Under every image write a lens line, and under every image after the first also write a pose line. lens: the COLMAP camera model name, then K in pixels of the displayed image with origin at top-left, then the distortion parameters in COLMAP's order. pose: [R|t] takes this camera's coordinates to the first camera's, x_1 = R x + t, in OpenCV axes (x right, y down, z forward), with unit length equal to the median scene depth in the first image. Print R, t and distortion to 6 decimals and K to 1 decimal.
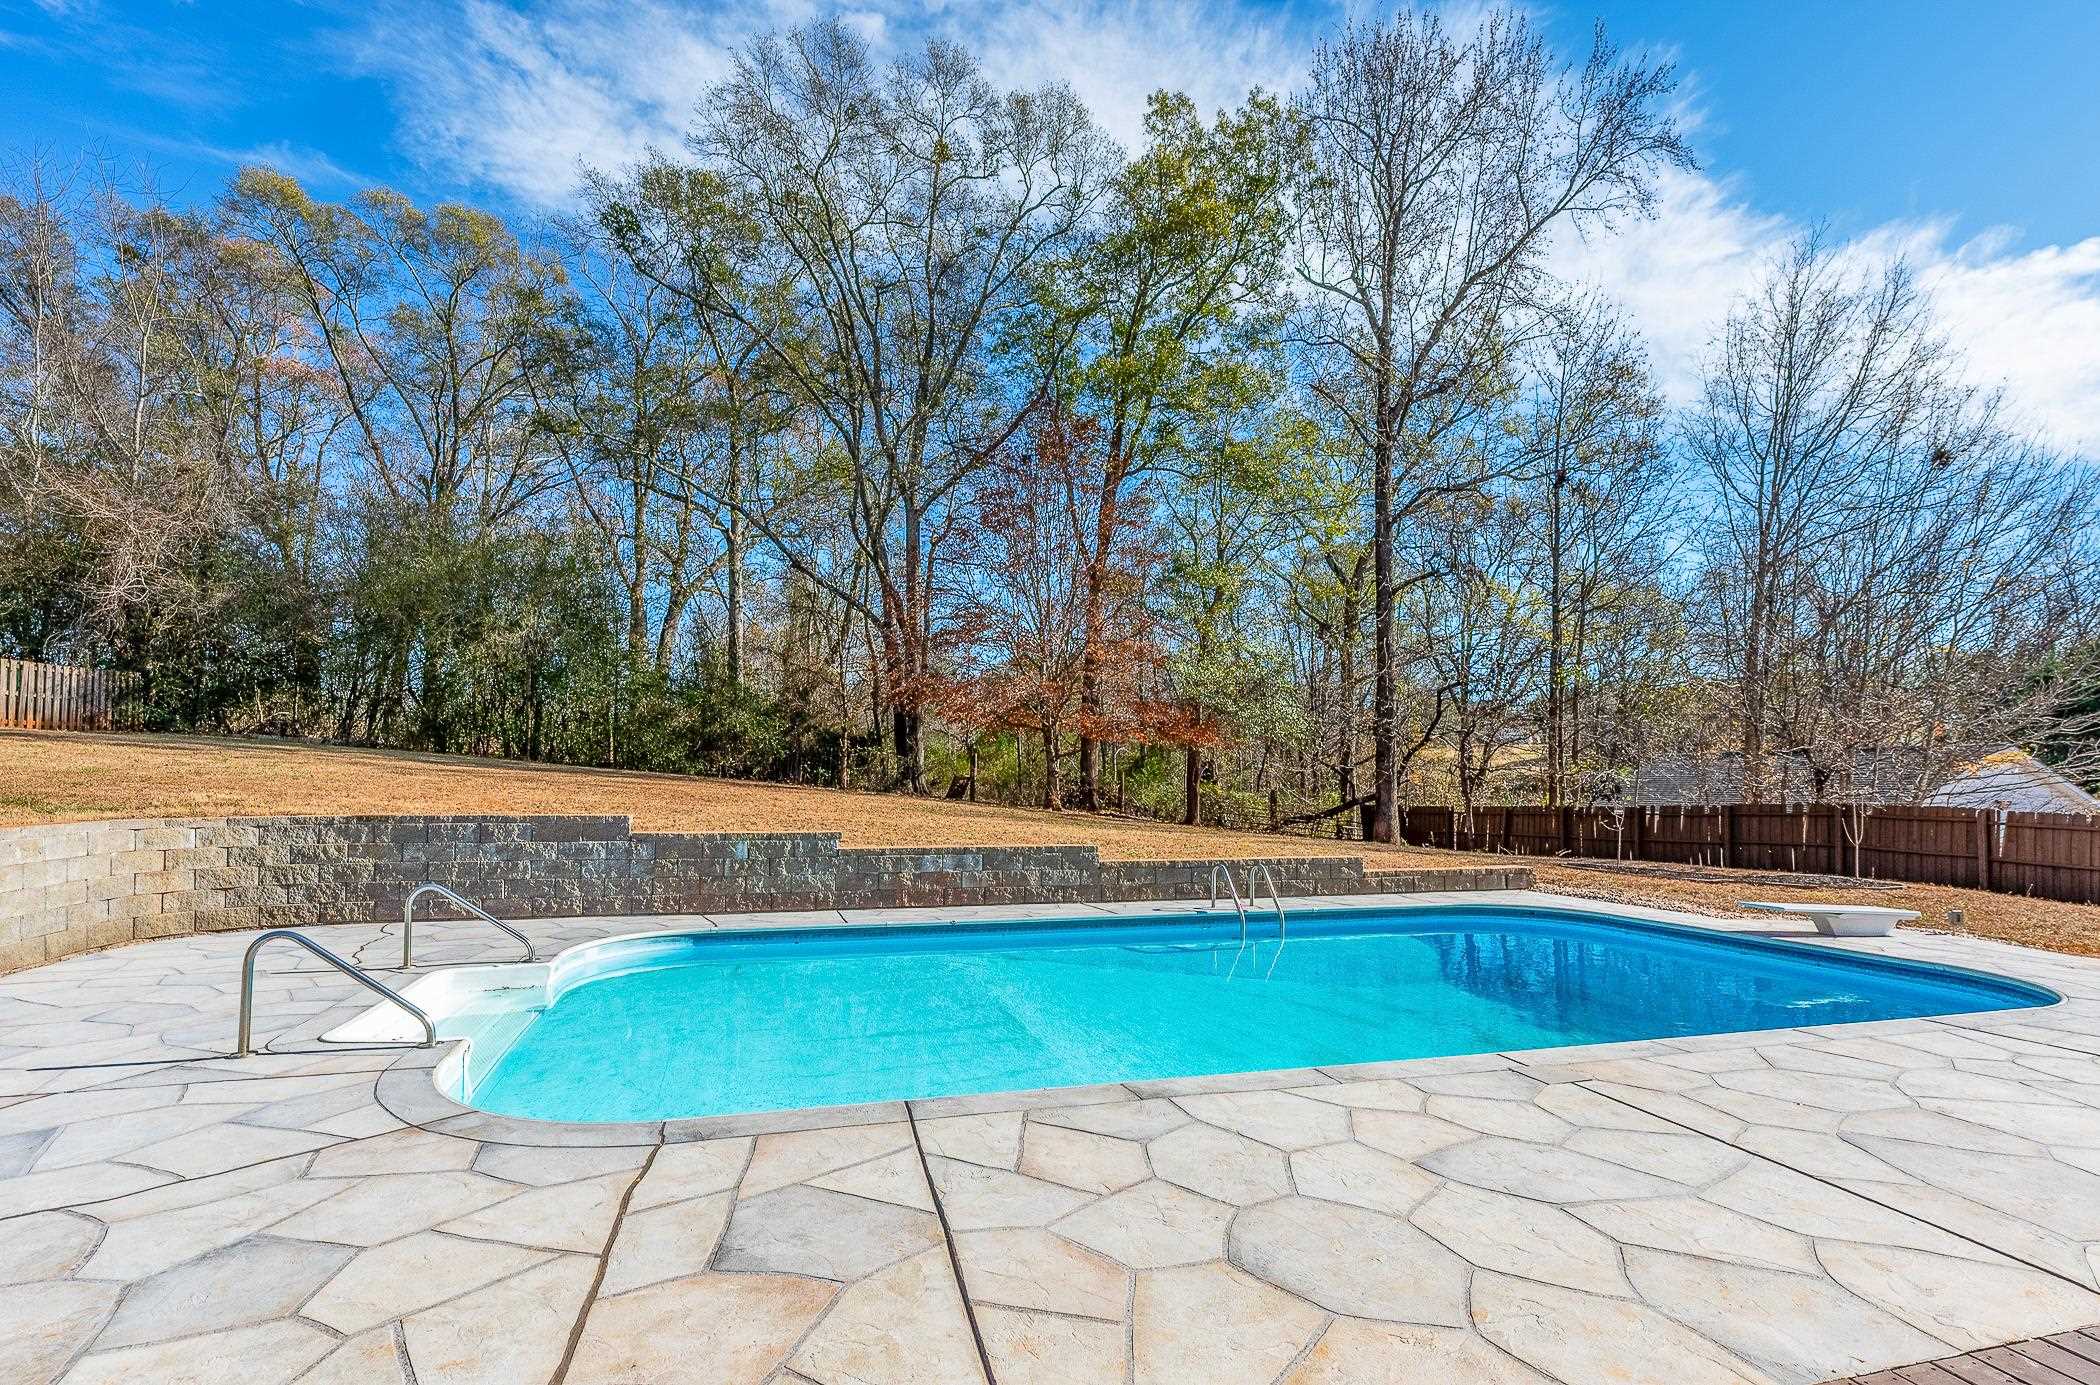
lens RADIAL K [[937.7, 0, 1050.0], [0, 937.7, 692.5], [0, 0, 1]] dist [0.000538, 0.000124]
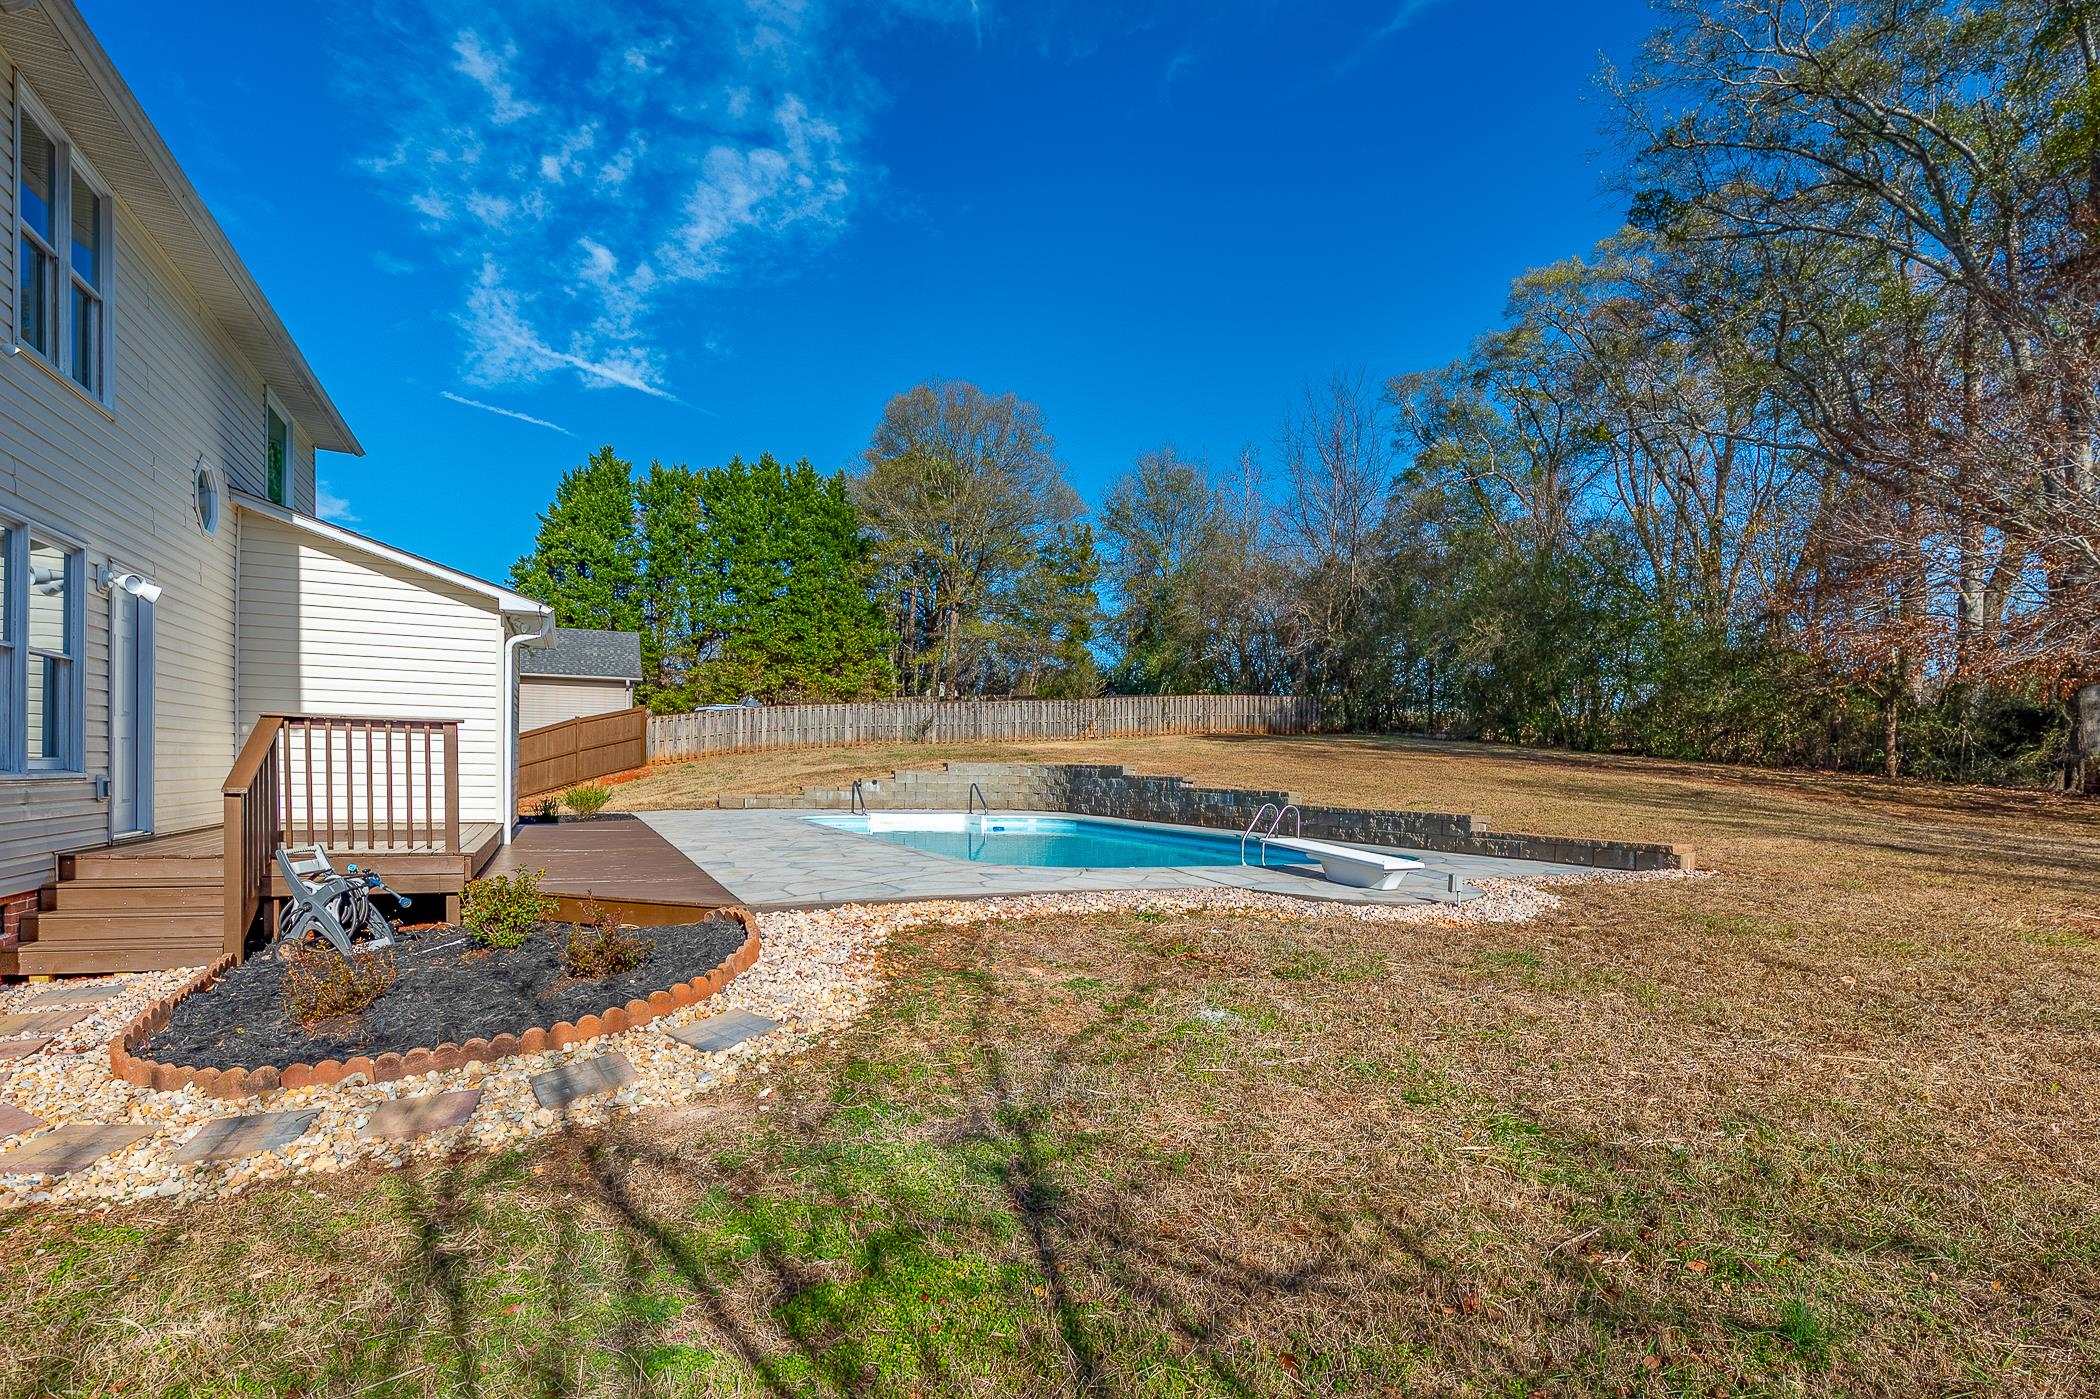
lens RADIAL K [[1079.7, 0, 1045.6], [0, 1079.7, 680.0], [0, 0, 1]] dist [-0.000010, -0.000060]
pose [[0.163235, -0.085323, -0.982891, 1.553687], [0.070851, 0.994695, -0.074581, 0.104608], [0.984040, -0.057465, 0.168414, 0.465448]]
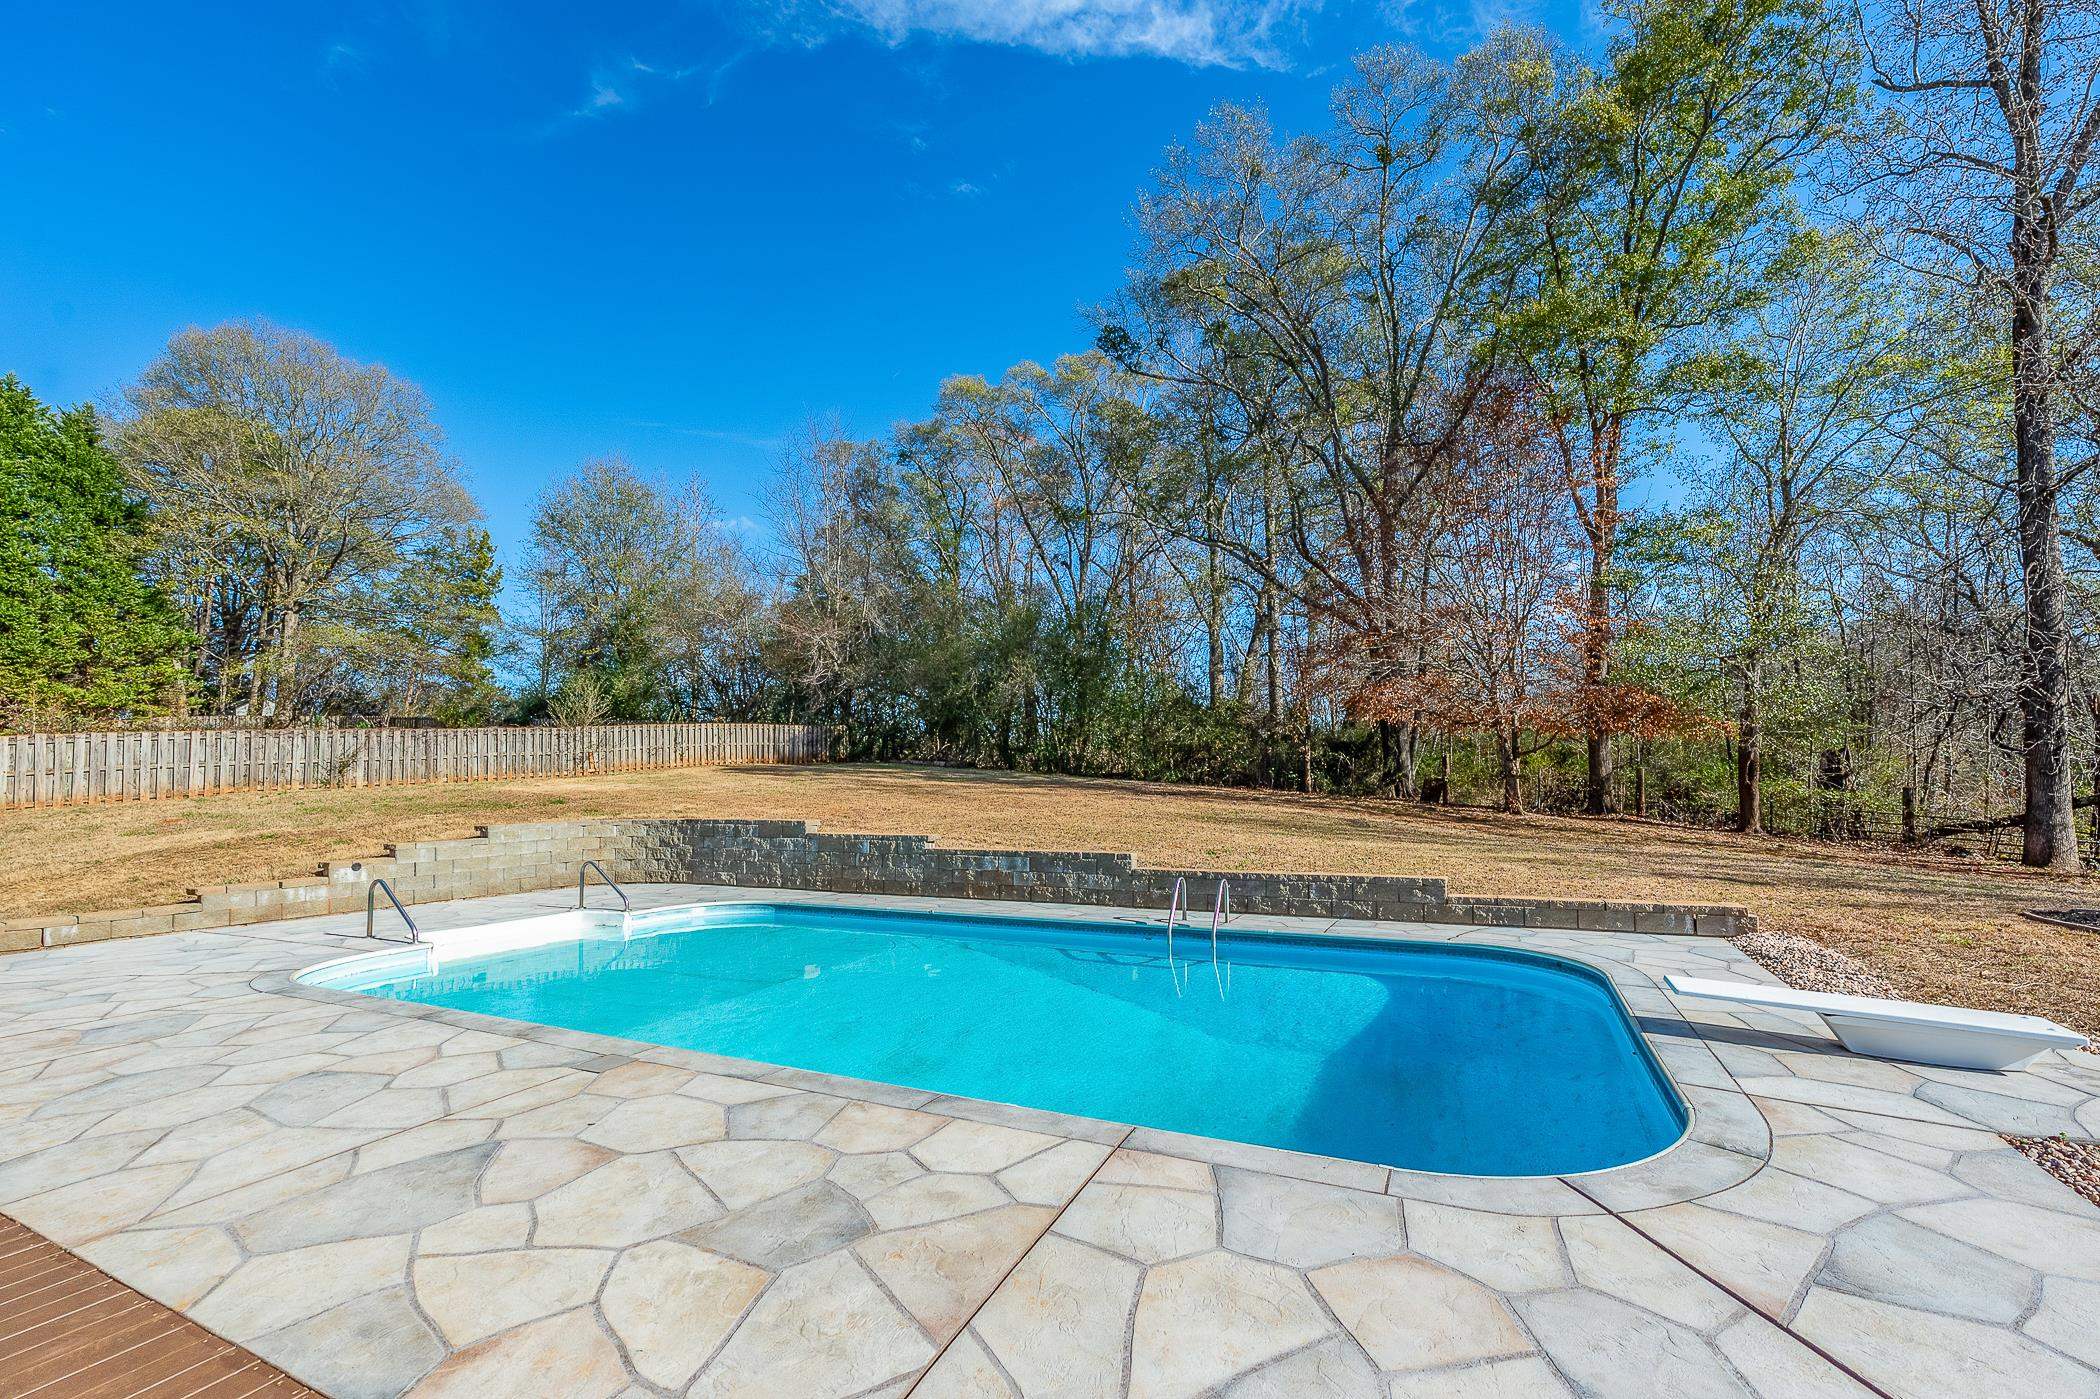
lens RADIAL K [[863.4, 0, 1050.0], [0, 863.4, 699.5], [0, 0, 1]] dist [-0.002603, -0.000001]
pose [[0.761823, -0.078087, -0.643061, 0.662010], [0.077795, 0.996552, -0.028849, 0.012350], [0.643097, -0.028049, 0.765271, 0.217632]]
